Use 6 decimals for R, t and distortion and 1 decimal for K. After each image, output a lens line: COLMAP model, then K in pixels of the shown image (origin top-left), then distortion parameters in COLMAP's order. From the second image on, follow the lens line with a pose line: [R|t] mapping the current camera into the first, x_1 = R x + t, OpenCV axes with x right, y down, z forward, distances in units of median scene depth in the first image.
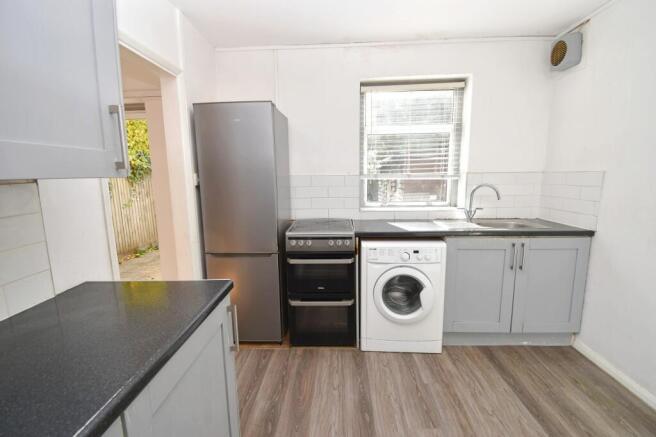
lens RADIAL K [[296.4, 0, 328.0], [0, 296.4, 218.5], [0, 0, 1]] dist [0.015371, -0.023579]
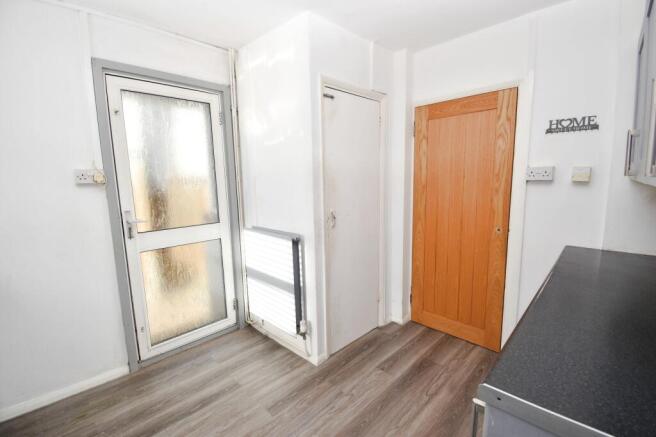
lens RADIAL K [[290.8, 0, 328.0], [0, 290.8, 218.5], [0, 0, 1]] dist [0.020842, -0.025360]
pose [[-0.734007, -0.063493, 0.676168, -0.252462], [0.134497, 0.962311, 0.236363, -0.131892], [-0.665691, 0.264434, -0.697803, 0.803160]]
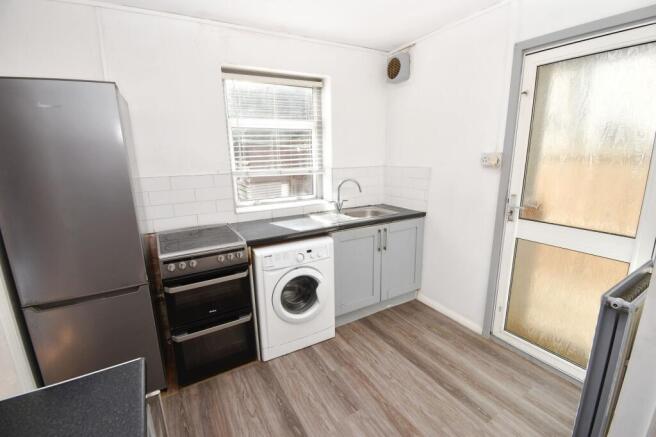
lens RADIAL K [[290.8, 0, 328.0], [0, 290.8, 218.5], [0, 0, 1]] dist [0.020842, -0.025360]
pose [[0.842638, -0.120255, 0.524880, -0.155986], [0.086860, 0.992334, 0.087909, -0.079156], [-0.531428, -0.028484, 0.846624, 0.111027]]
